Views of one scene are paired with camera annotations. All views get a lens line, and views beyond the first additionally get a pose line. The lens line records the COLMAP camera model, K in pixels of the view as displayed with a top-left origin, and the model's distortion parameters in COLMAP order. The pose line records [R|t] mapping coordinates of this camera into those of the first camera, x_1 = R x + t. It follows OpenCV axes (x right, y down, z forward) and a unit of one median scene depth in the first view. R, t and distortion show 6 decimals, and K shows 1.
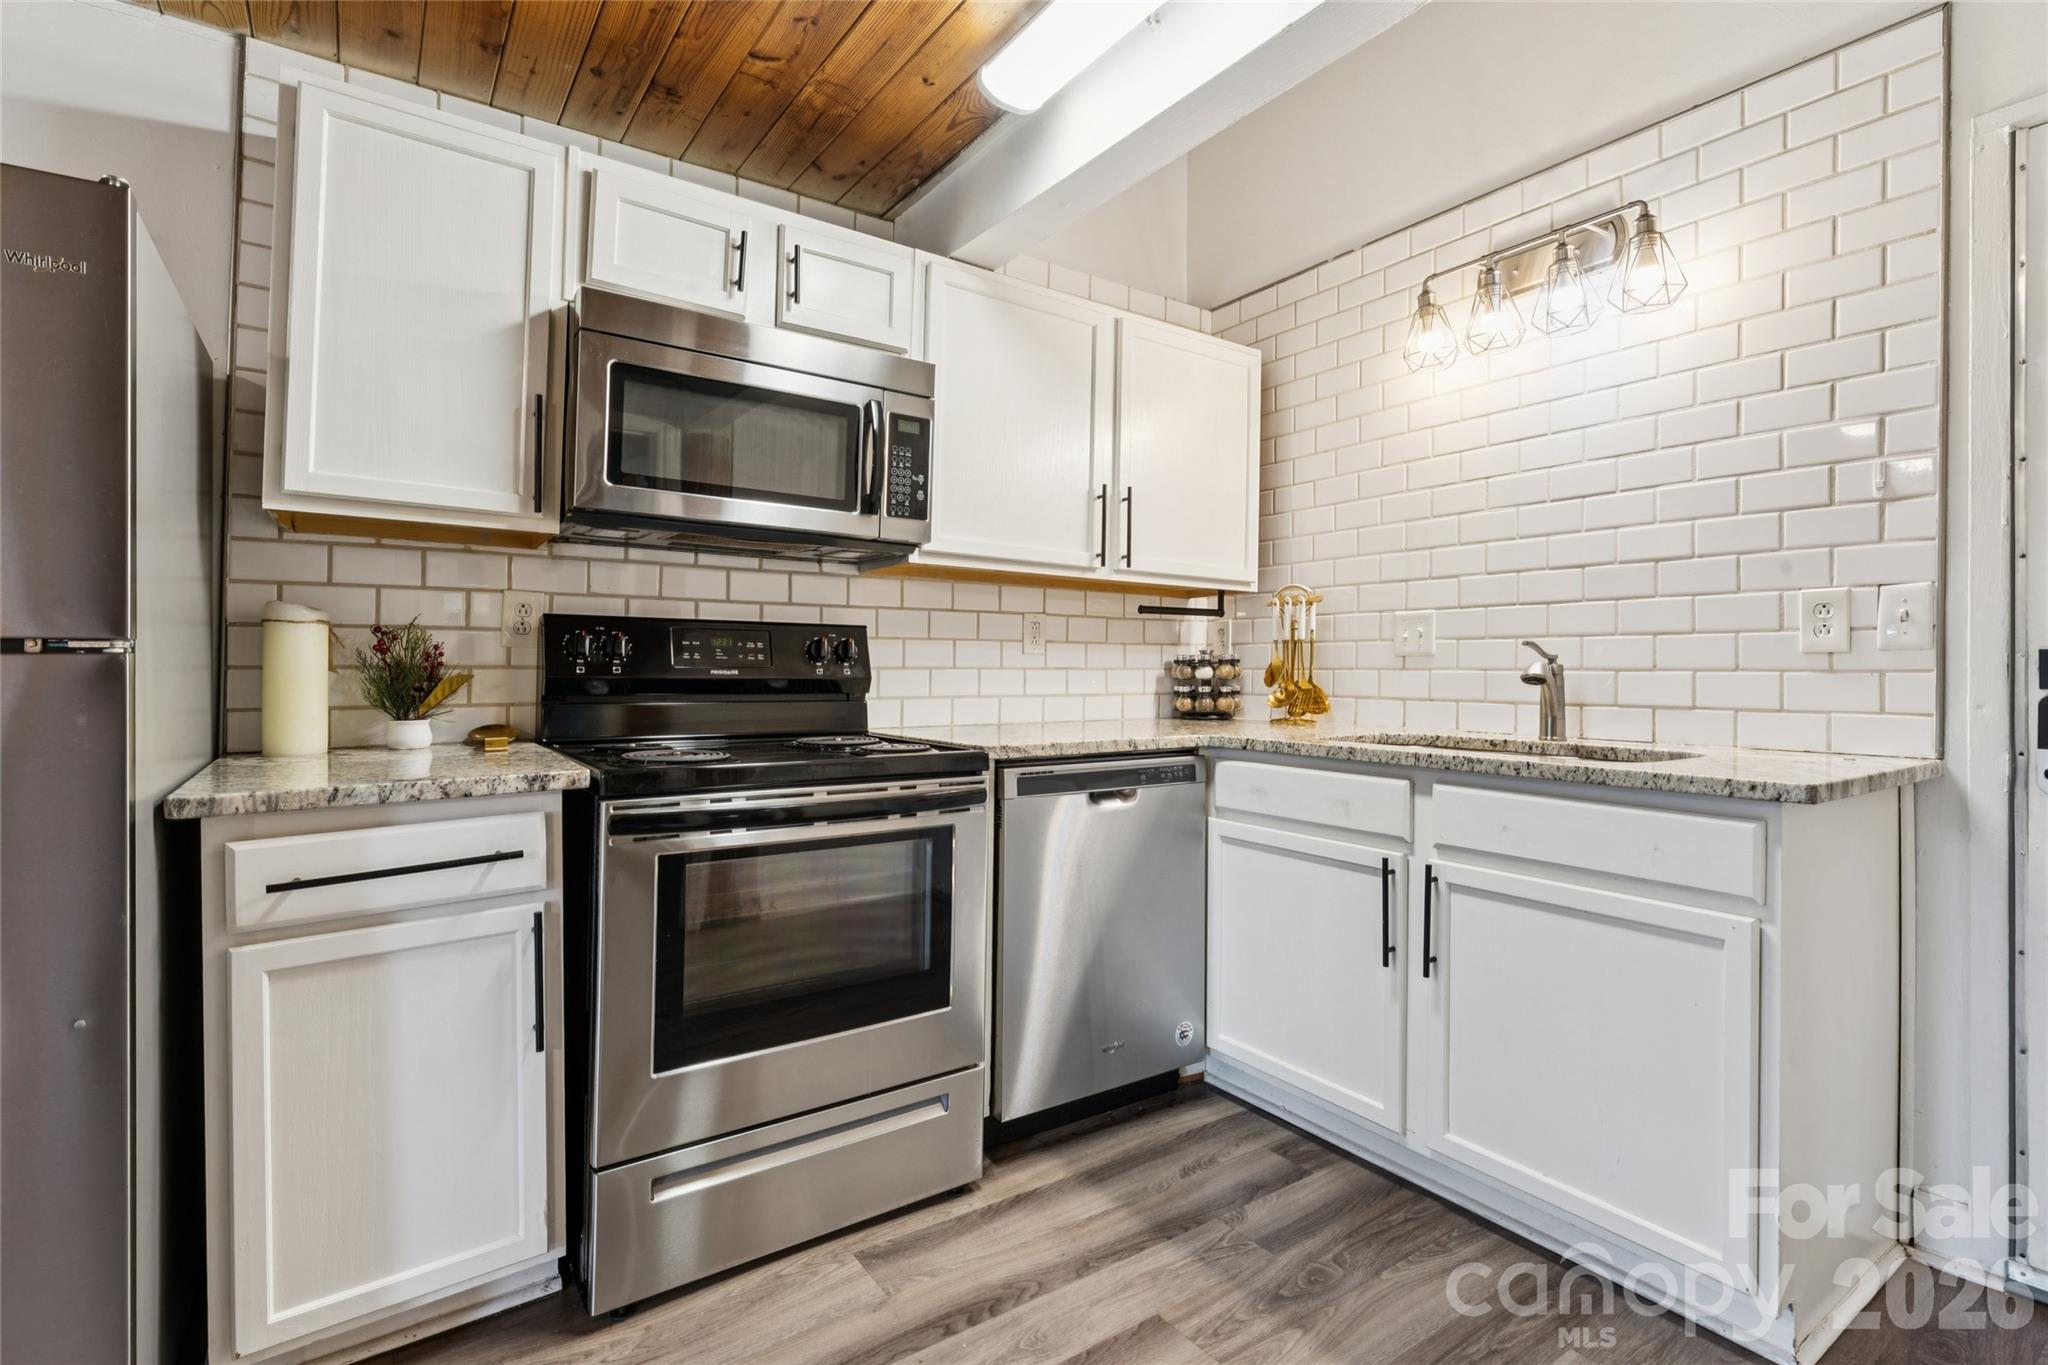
lens RADIAL K [[965.8, 0, 1036.4], [0, 965.8, 663.0], [0, 0, 1]] dist [-0.002270, -0.000672]
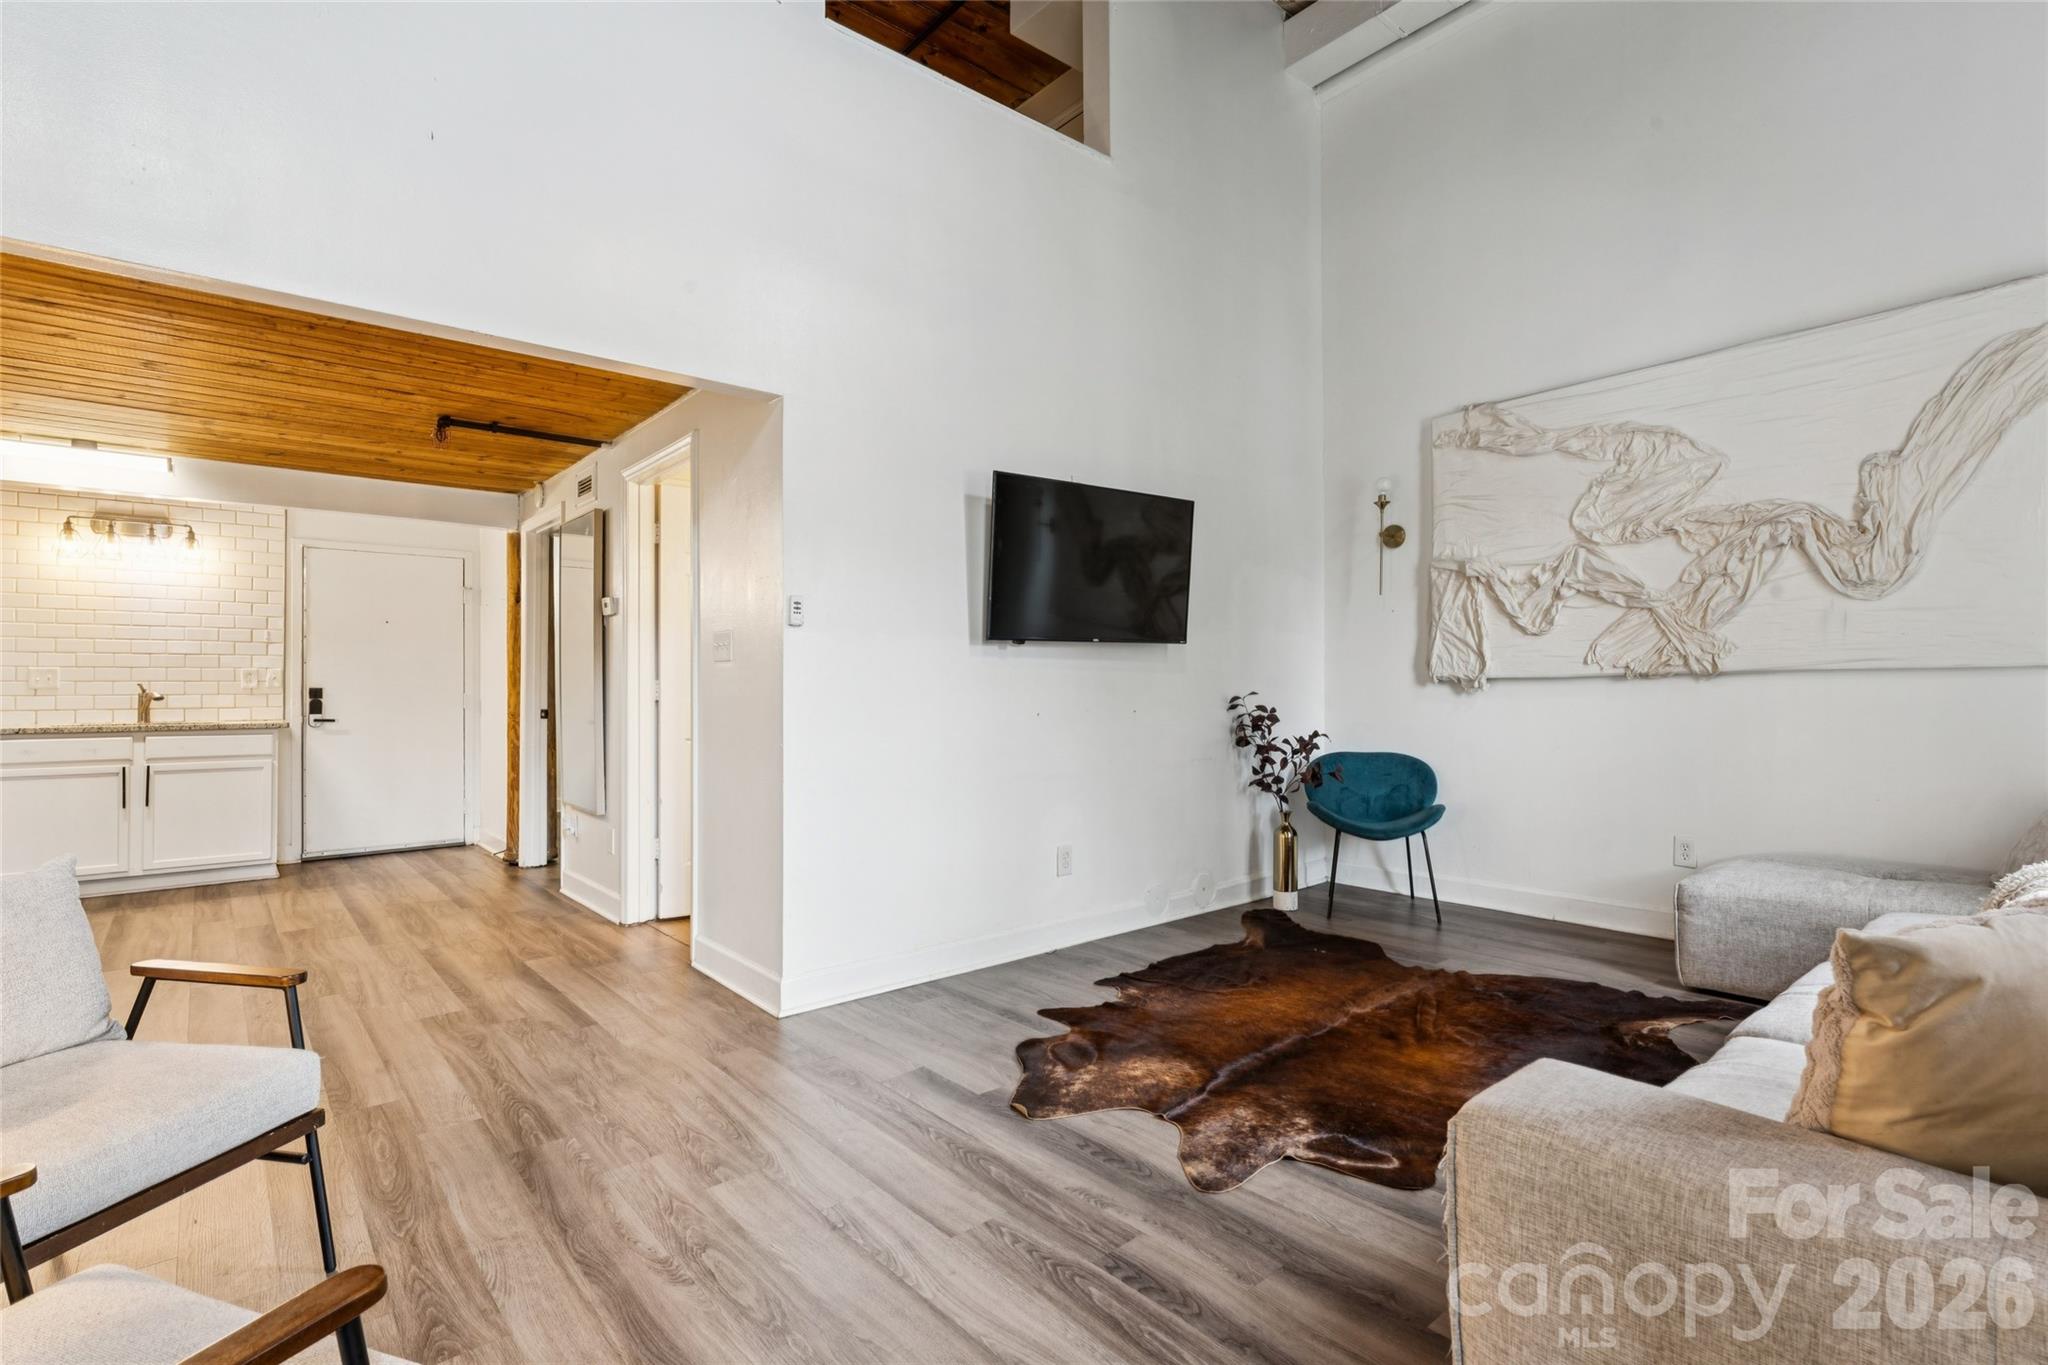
lens RADIAL K [[959.8, 0, 1025.6], [0, 959.8, 681.0], [0, 0, 1]] dist [0.001309, -0.000203]
pose [[-0.086345, 0.005585, 0.996250, -2.270096], [0.000752, 0.999984, -0.005540, -0.014621], [-0.996265, 0.000270, -0.086347, -1.129939]]
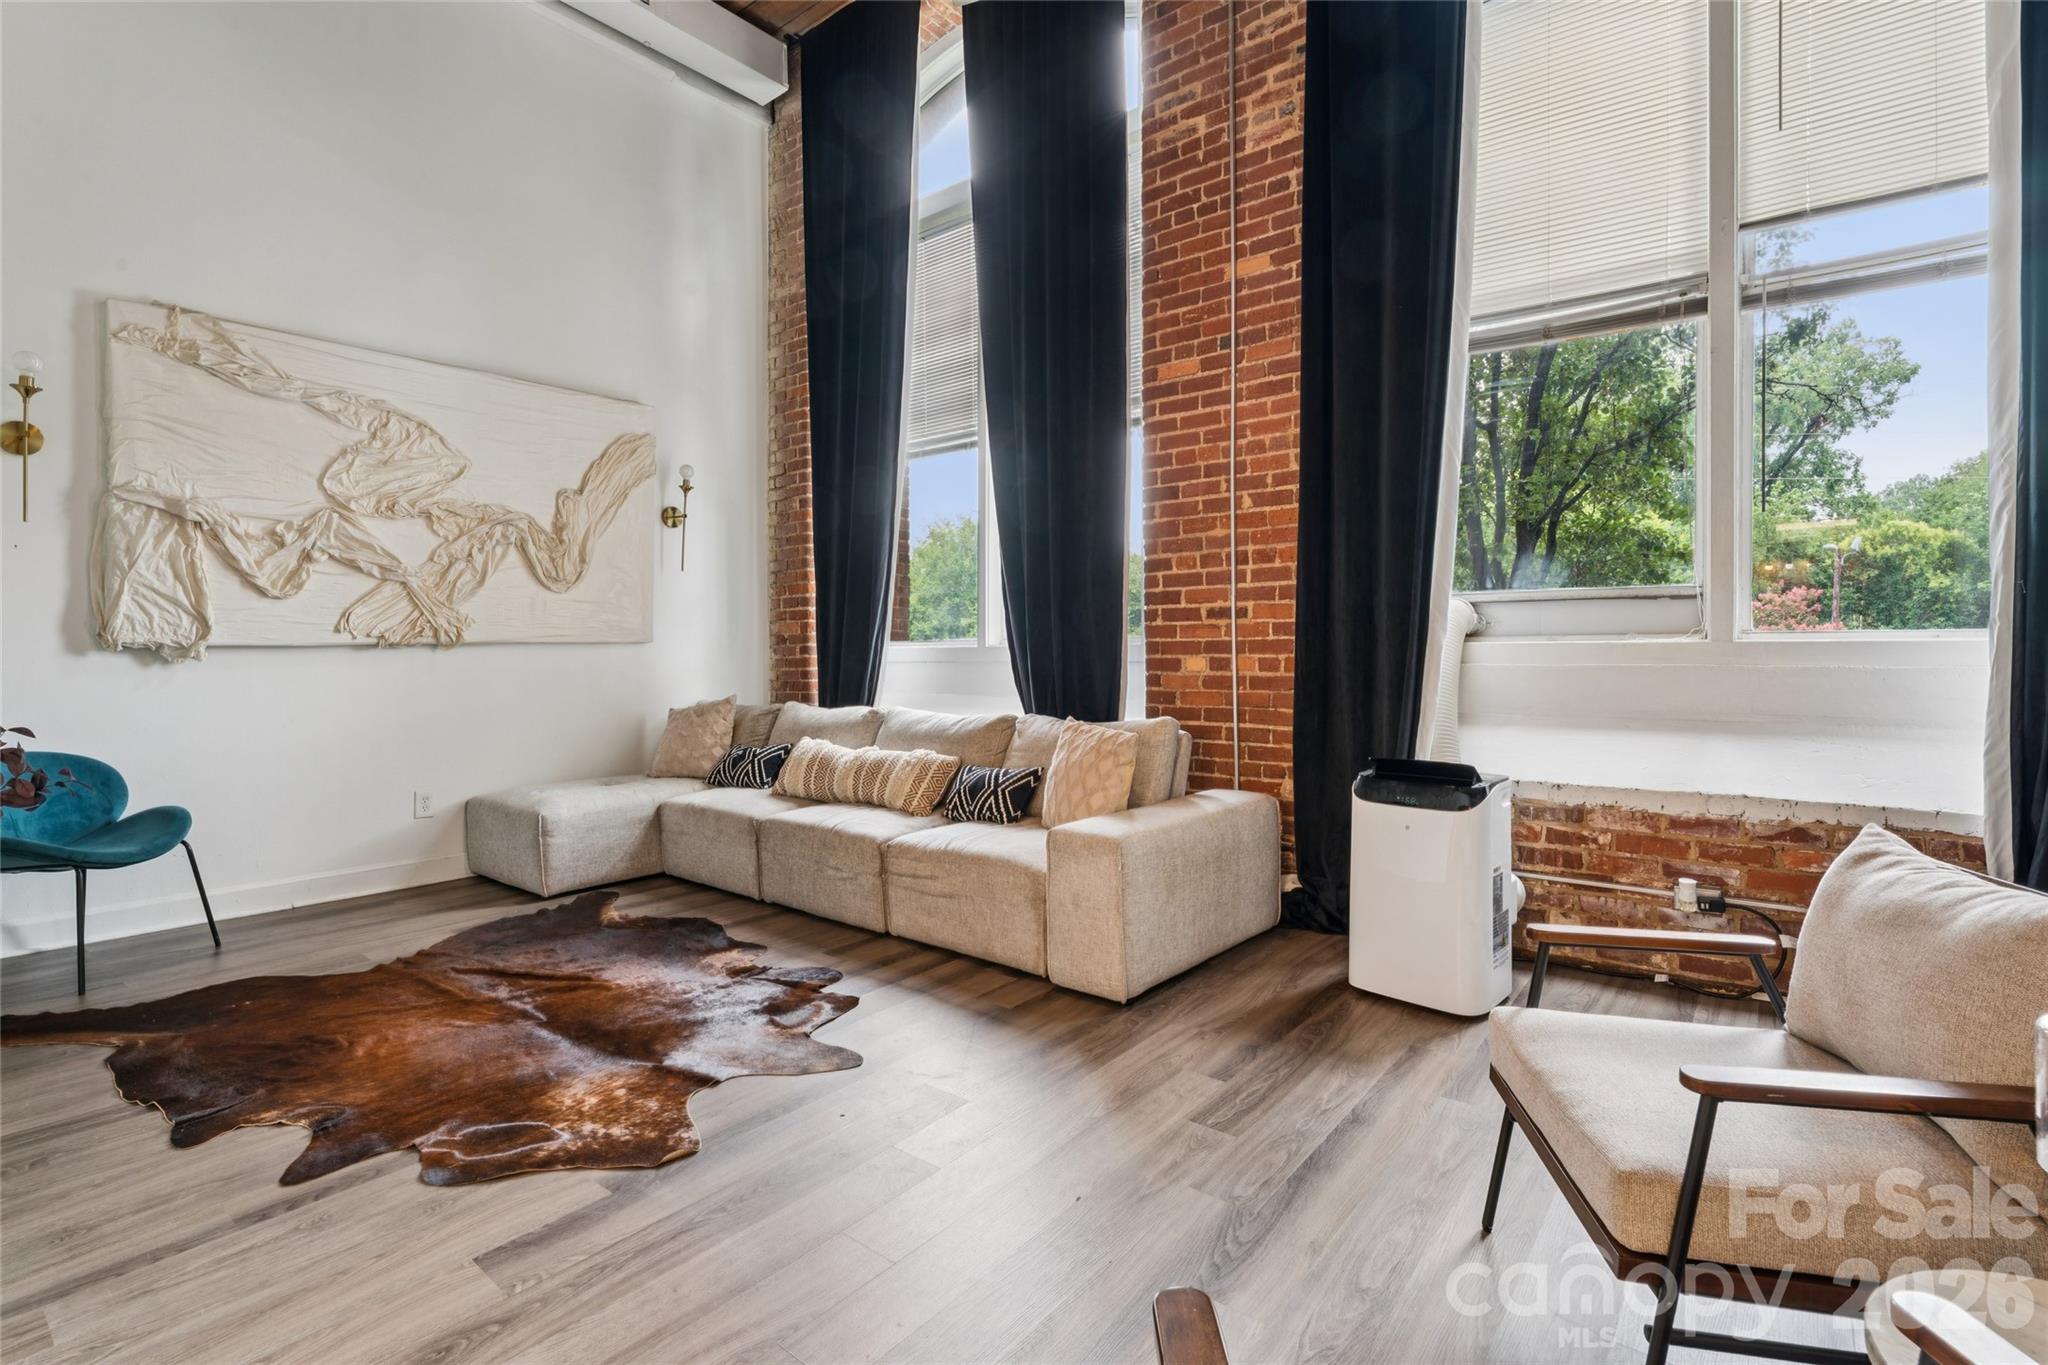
lens RADIAL K [[953.6, 0, 1026.6], [0, 953.6, 666.0], [0, 0, 1]] dist [-0.002212, -0.000790]
pose [[-0.961482, 0.008798, -0.274727, -1.203061], [0.006743, 0.999942, 0.008423, 0.000969], [0.274785, 0.006246, -0.961485, -0.226151]]
